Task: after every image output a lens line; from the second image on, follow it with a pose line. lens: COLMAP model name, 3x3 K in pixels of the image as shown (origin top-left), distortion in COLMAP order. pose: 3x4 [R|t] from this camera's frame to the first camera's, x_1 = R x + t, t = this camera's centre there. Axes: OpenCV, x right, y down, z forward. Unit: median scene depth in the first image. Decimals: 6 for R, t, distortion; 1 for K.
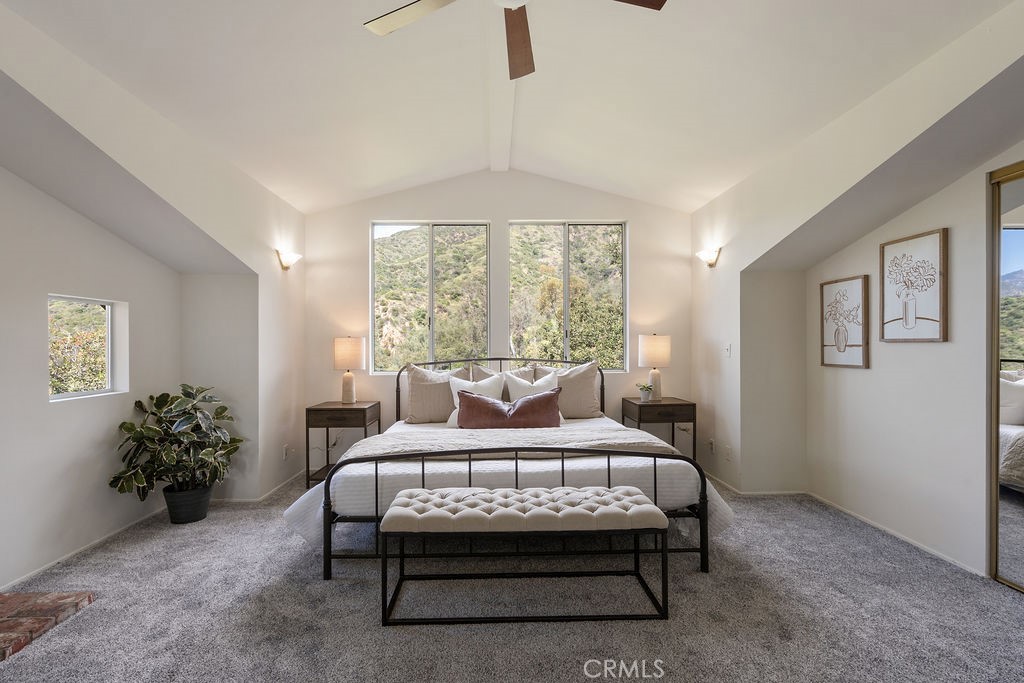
lens RADIAL K [[471.2, 0, 511.8], [0, 471.2, 345.6], [0, 0, 1]] dist [-0.005087, -0.000577]
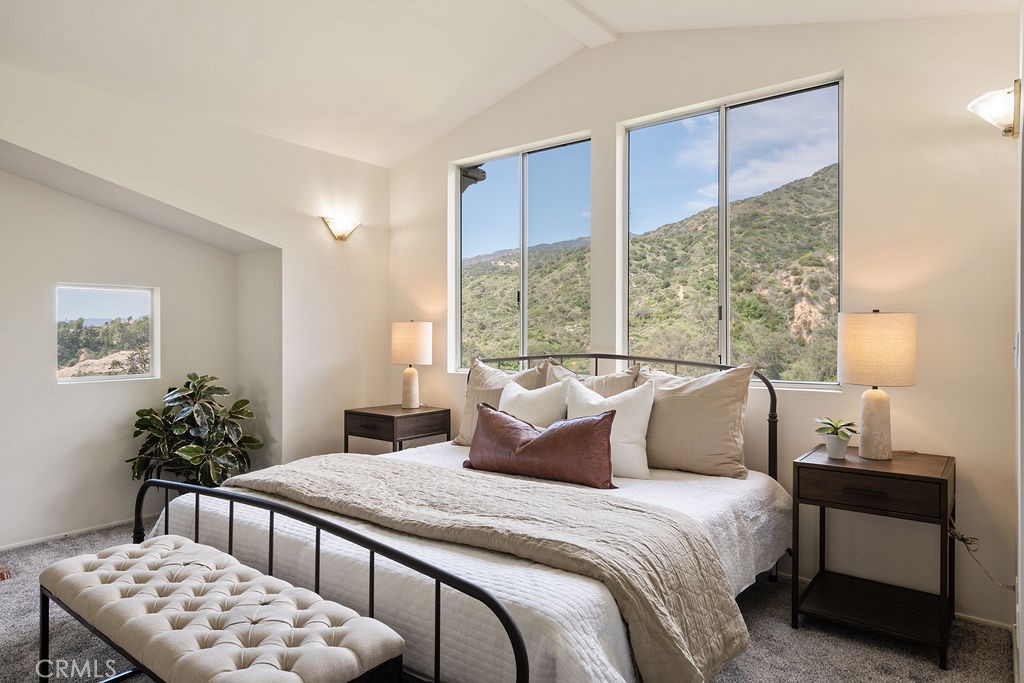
lens RADIAL K [[627.5, 0, 513.0], [0, 627.5, 335.0], [0, 0, 1]] dist [0.002012, 0.001682]
pose [[0.770442, 0.008019, -0.637459, 0.427773], [-0.004571, 0.999965, 0.007055, -0.003912], [0.637493, -0.002521, 0.770452, 0.325349]]
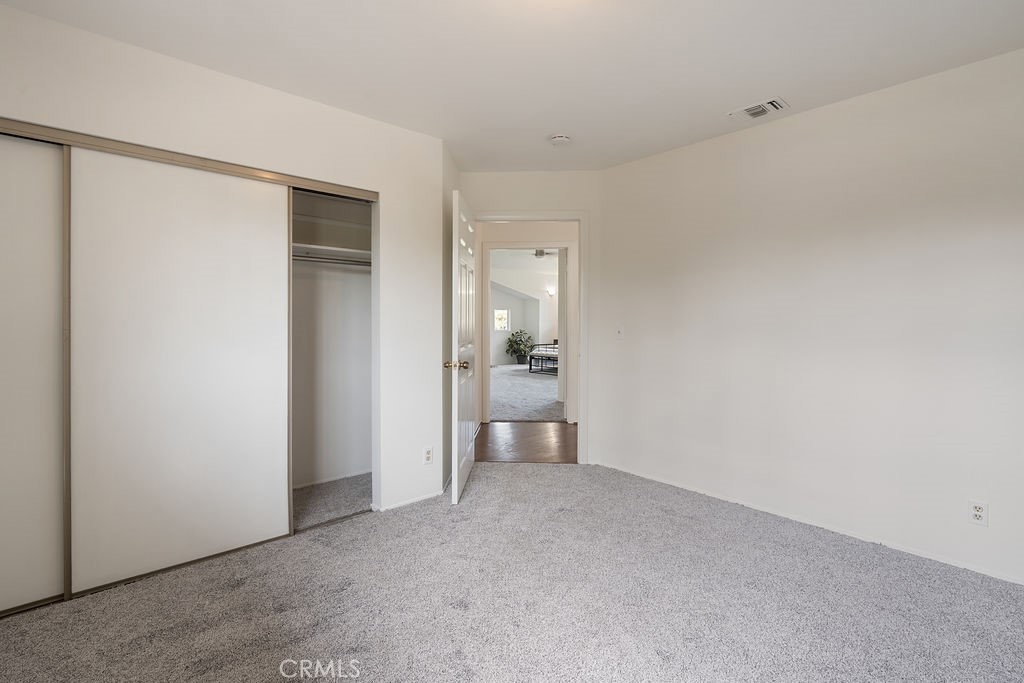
lens RADIAL K [[471.2, 0, 512.2], [0, 471.2, 336.3], [0, 0, 1]] dist [-0.005087, -0.000577]
pose [[0.636392, 0.020438, -0.771095, 1.719328], [-0.005744, 0.999747, 0.021758, 0.038966], [0.771344, -0.009418, 0.636348, -1.172629]]
